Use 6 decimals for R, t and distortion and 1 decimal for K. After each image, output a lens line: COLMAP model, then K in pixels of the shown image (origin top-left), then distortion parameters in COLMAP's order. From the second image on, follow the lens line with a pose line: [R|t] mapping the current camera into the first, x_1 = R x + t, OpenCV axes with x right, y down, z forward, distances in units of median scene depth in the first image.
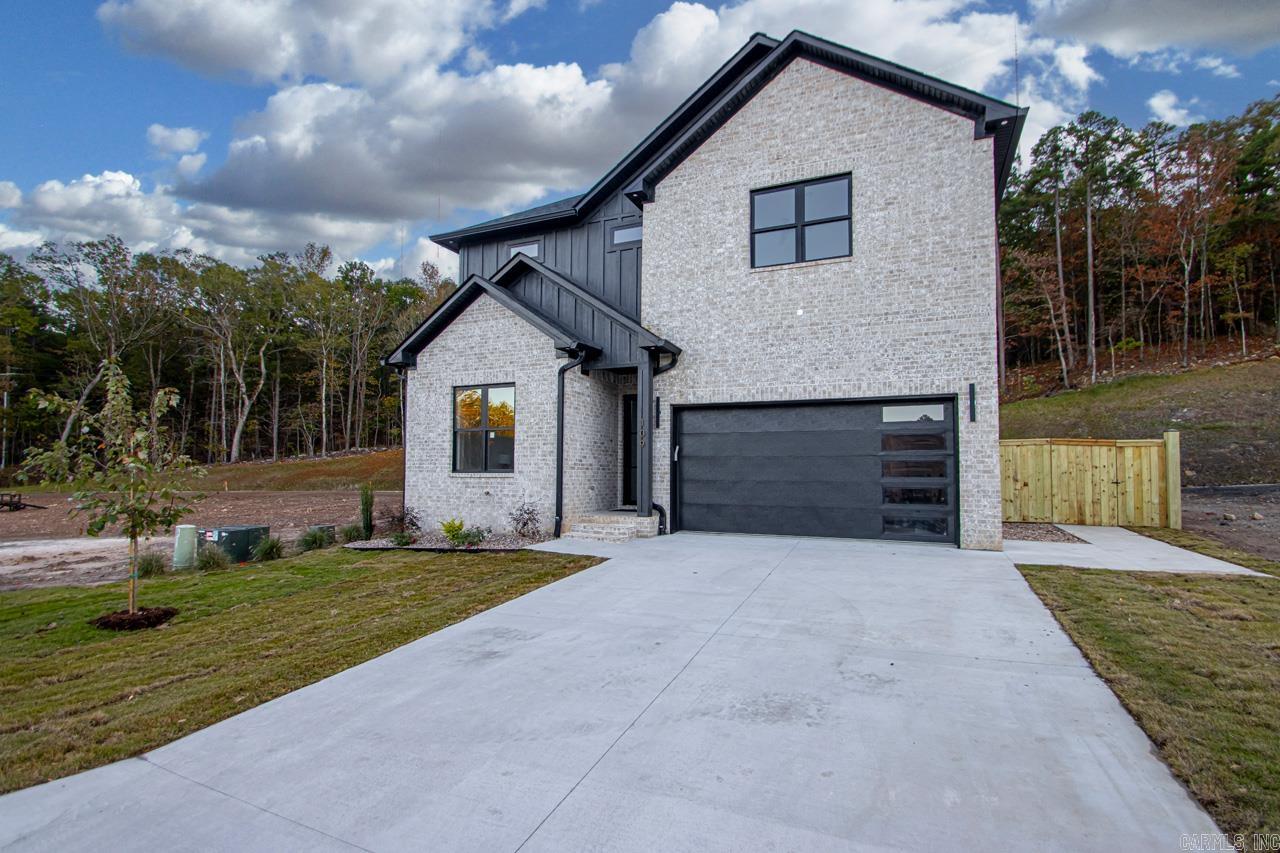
lens RADIAL K [[600.7, 0, 698.4], [0, 600.7, 436.7], [0, 0, 1]] dist [0.018832, -0.017154]
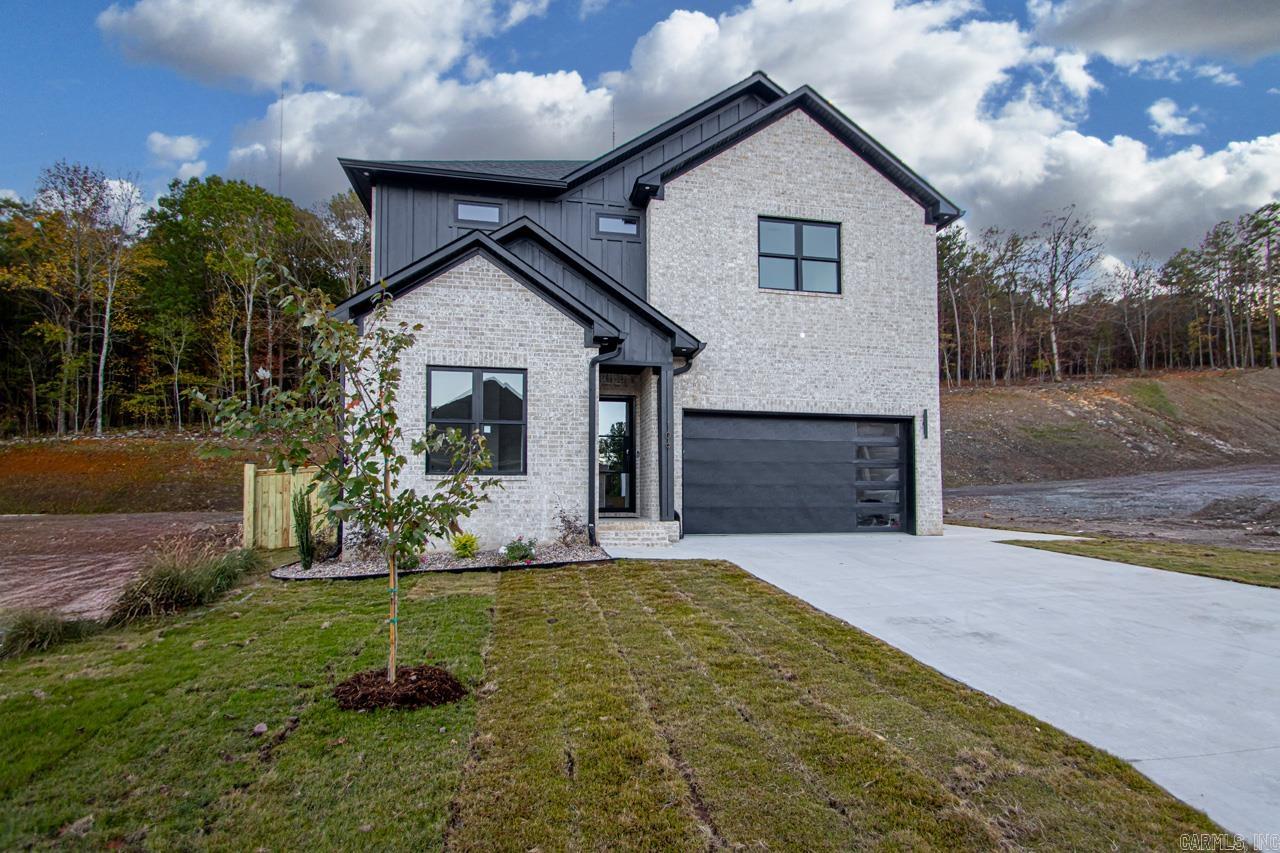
lens RADIAL K [[600.7, 0, 616.0], [0, 600.7, 458.7], [0, 0, 1]] dist [0.018832, -0.017154]
pose [[0.832179, 0.028612, 0.553768, -0.719325], [-0.029803, 0.999532, -0.006857, 0.042170], [-0.553705, -0.010798, 0.832643, 0.241006]]
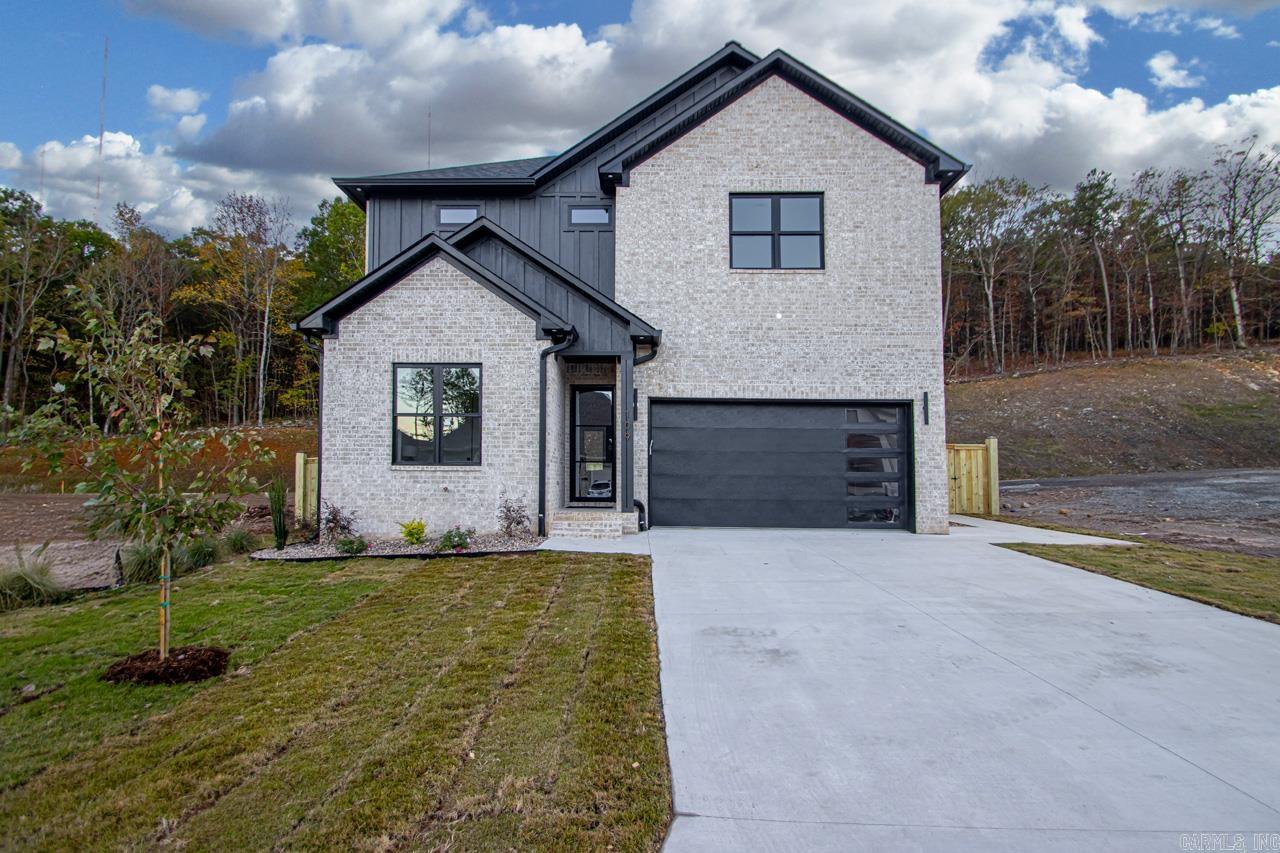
lens RADIAL K [[600.7, 0, 620.9], [0, 600.7, 439.1], [0, 0, 1]] dist [0.018832, -0.017154]
pose [[0.932326, 0.025414, 0.360724, -0.452830], [-0.025379, 0.999666, -0.004837, 0.021017], [-0.360726, -0.004645, 0.932660, 0.108780]]
